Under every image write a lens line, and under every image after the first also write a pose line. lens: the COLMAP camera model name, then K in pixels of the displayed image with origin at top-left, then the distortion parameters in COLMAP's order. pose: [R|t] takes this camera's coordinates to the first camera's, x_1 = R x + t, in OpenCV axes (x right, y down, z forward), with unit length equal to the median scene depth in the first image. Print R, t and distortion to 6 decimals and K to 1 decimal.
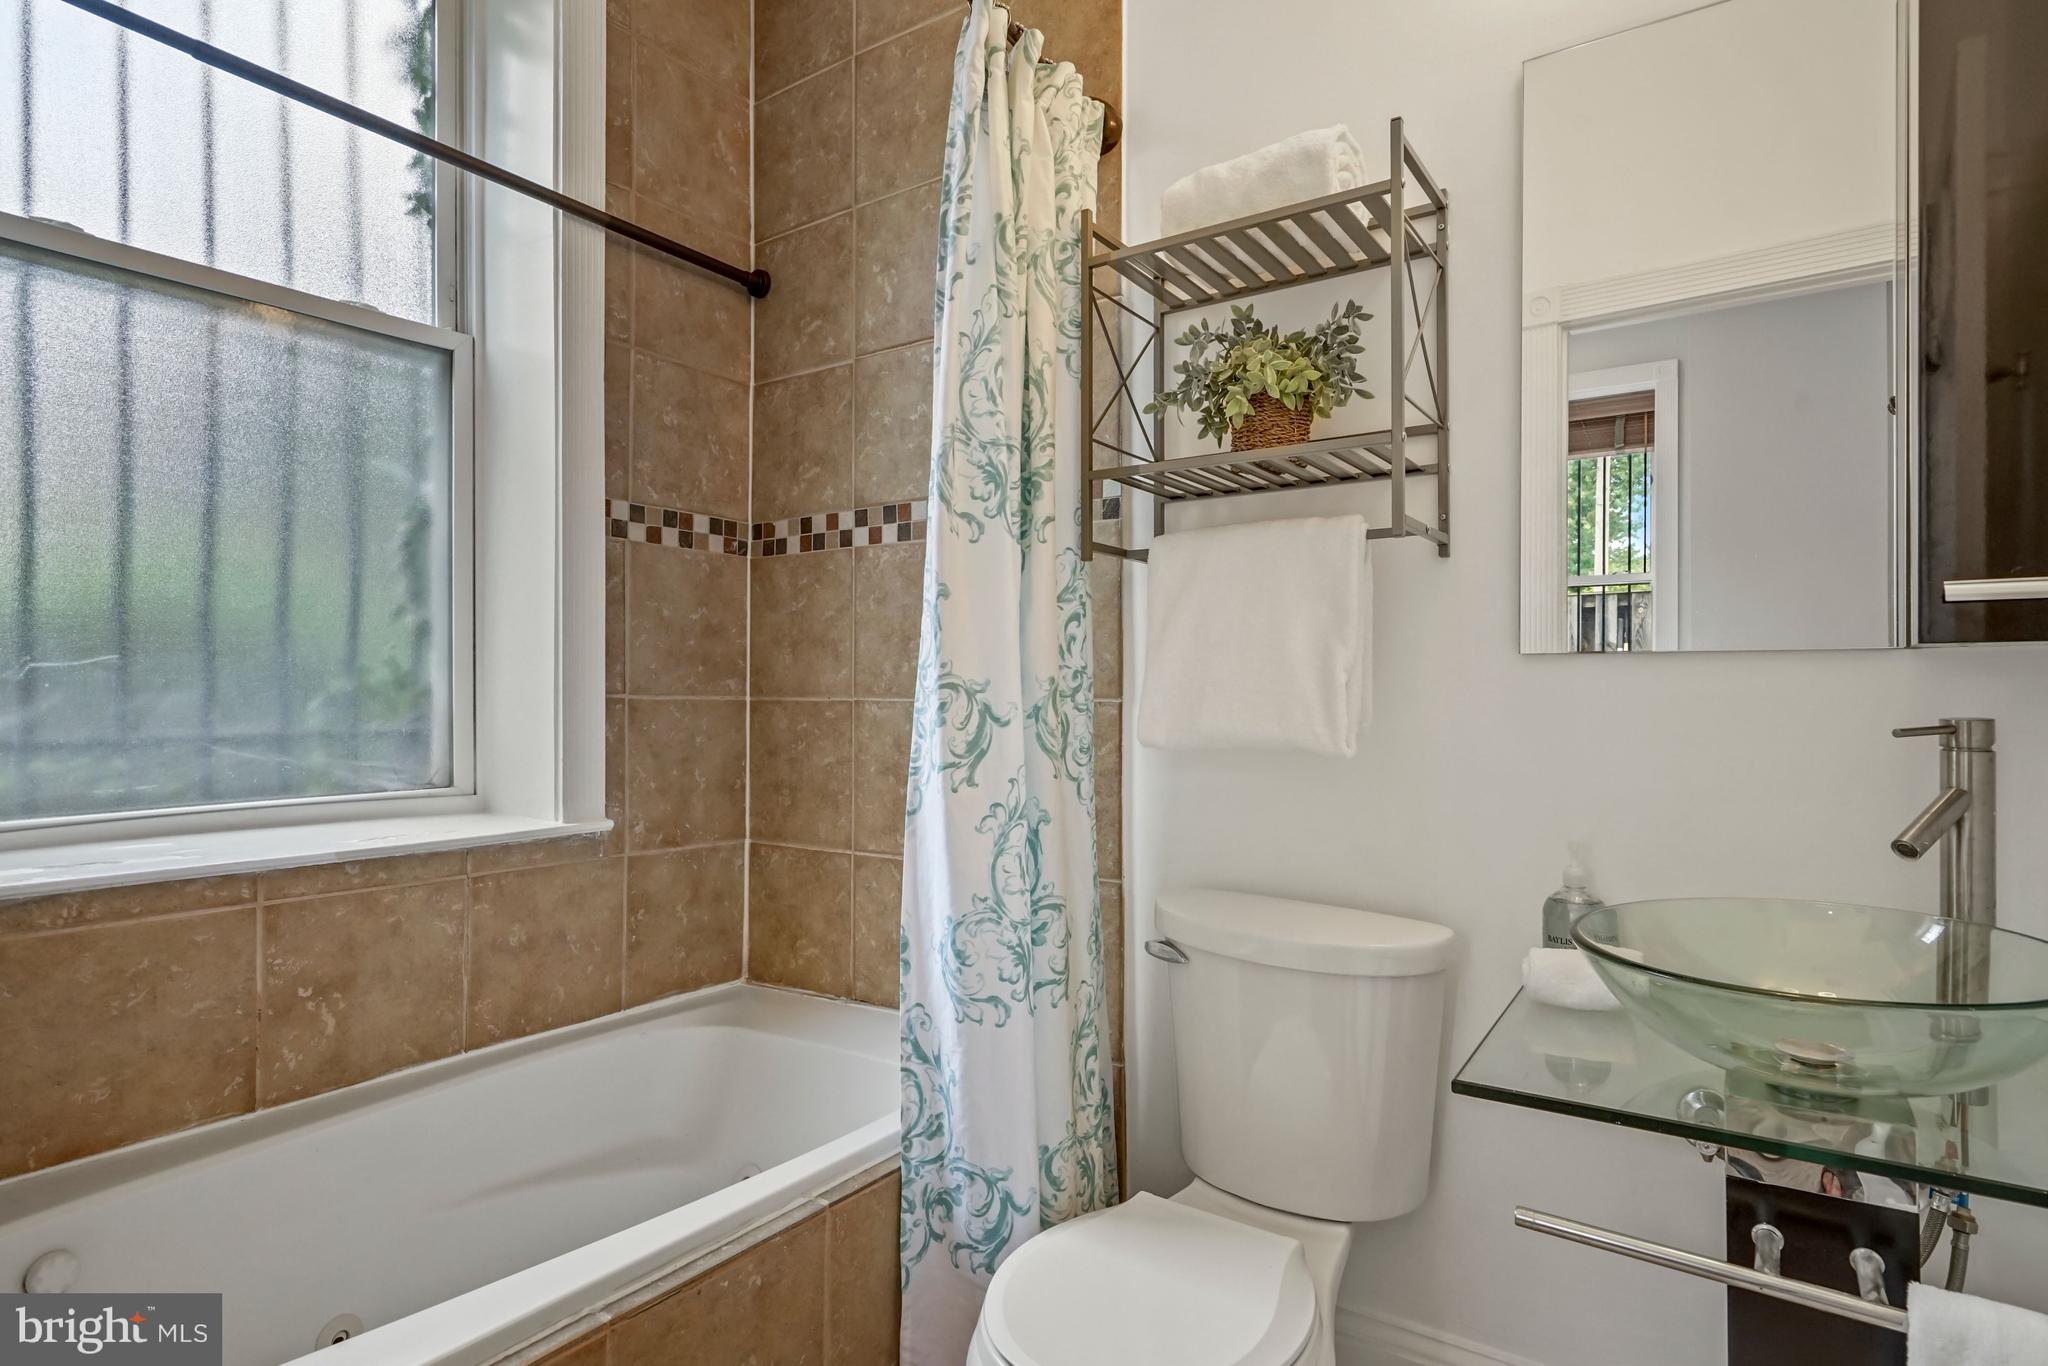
lens RADIAL K [[1071.0, 0, 1022.9], [0, 1071.0, 663.9], [0, 0, 1]] dist [0.002393, 0.000879]
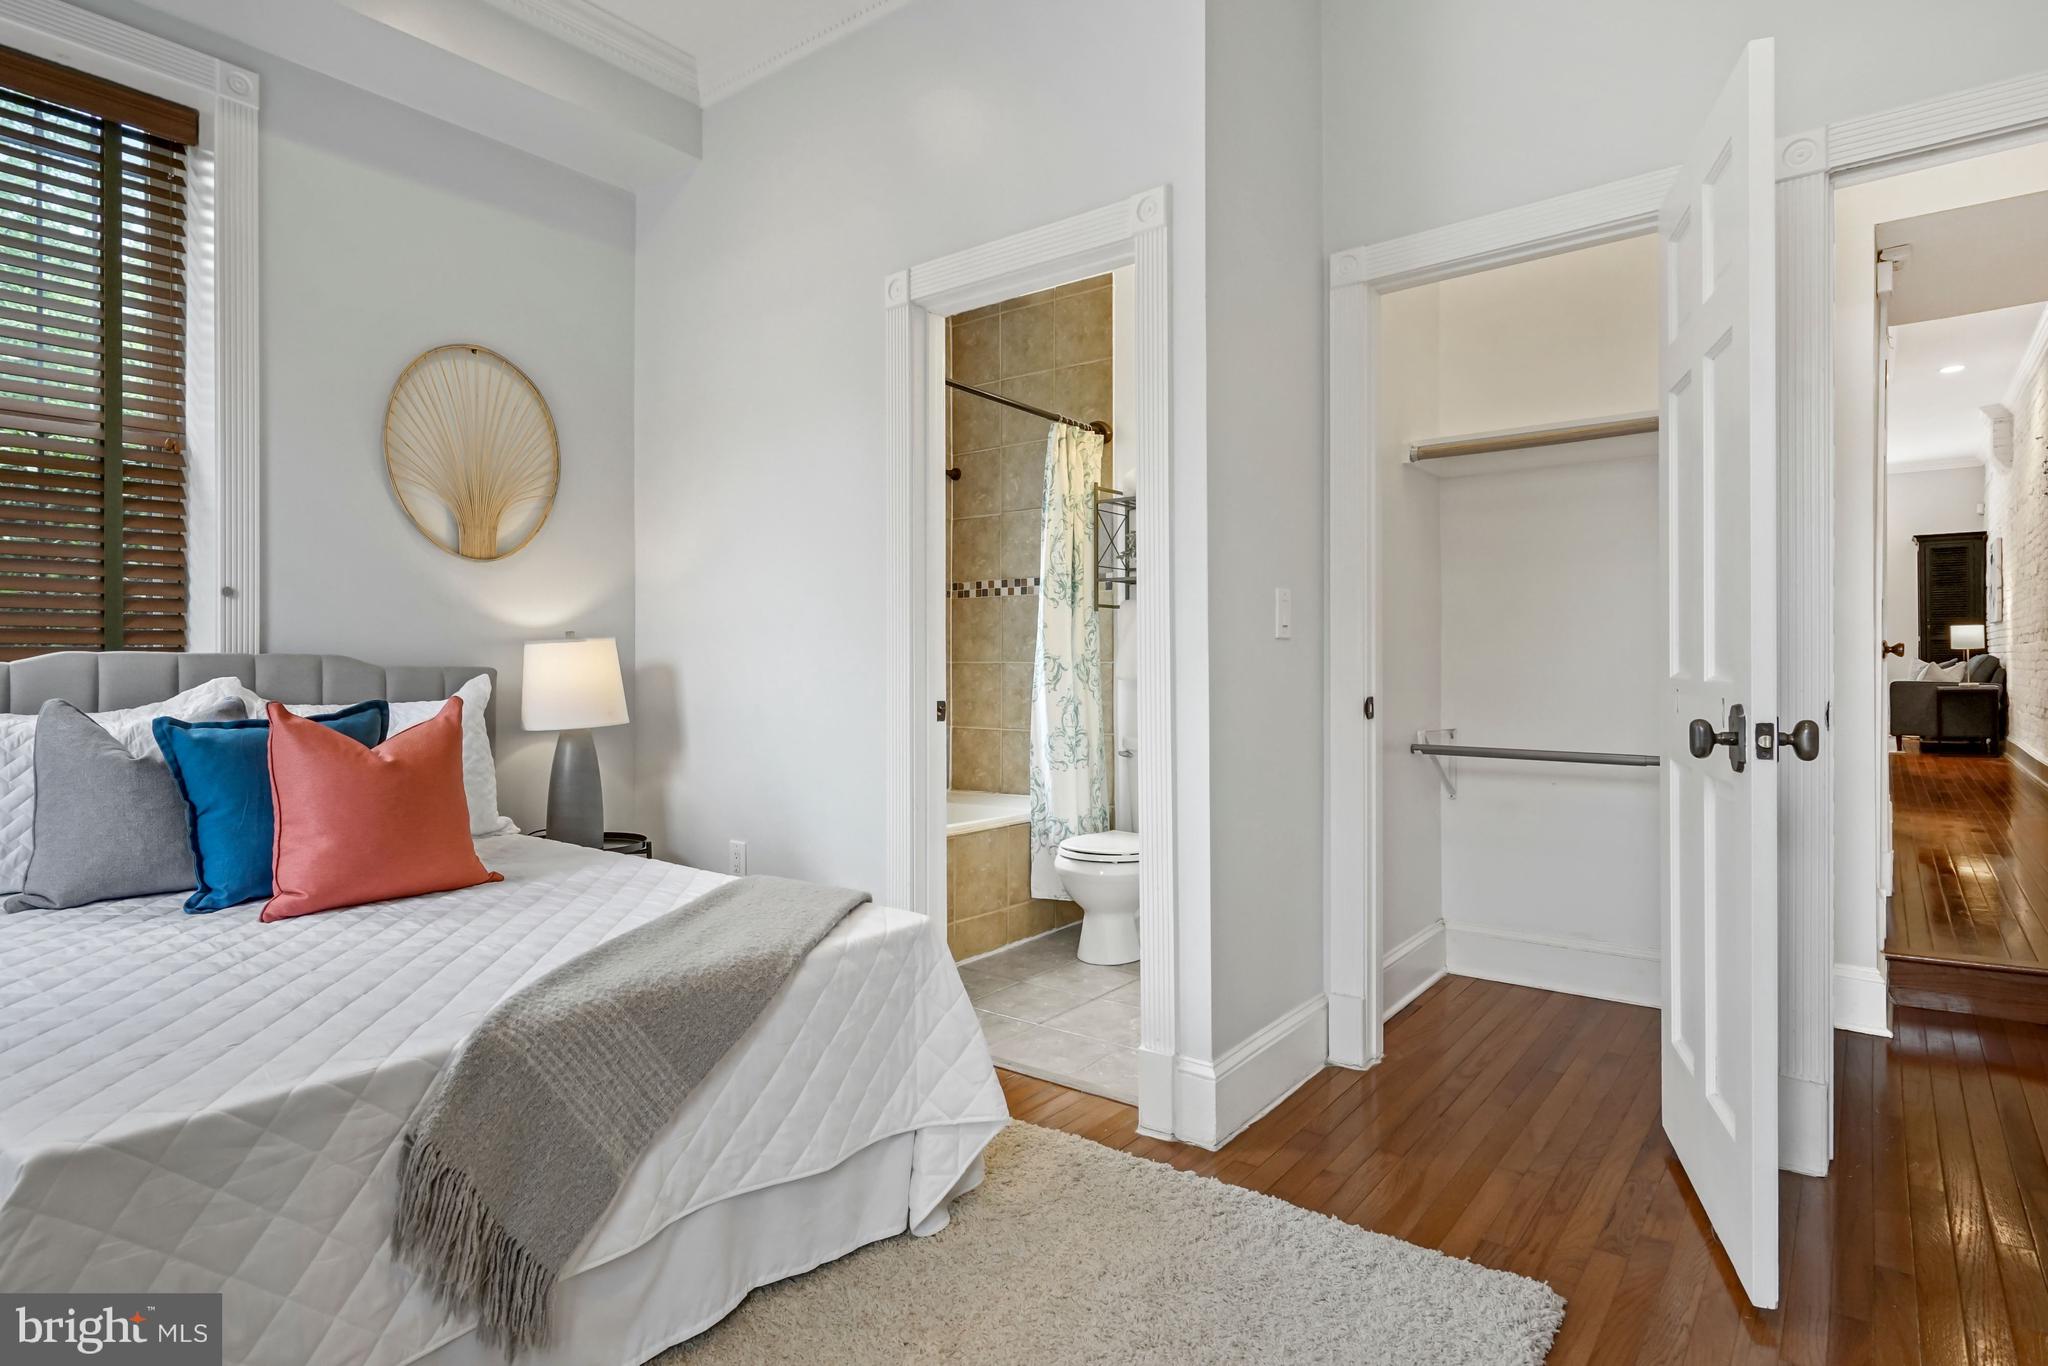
lens RADIAL K [[1071.0, 0, 1022.9], [0, 1071.0, 663.9], [0, 0, 1]] dist [0.002393, 0.000879]
pose [[0.997853, -0.001983, -0.065468, 0.051204], [0.004003, 0.999519, 0.030742, -0.046068], [0.065375, -0.030938, 0.997381, -1.729857]]
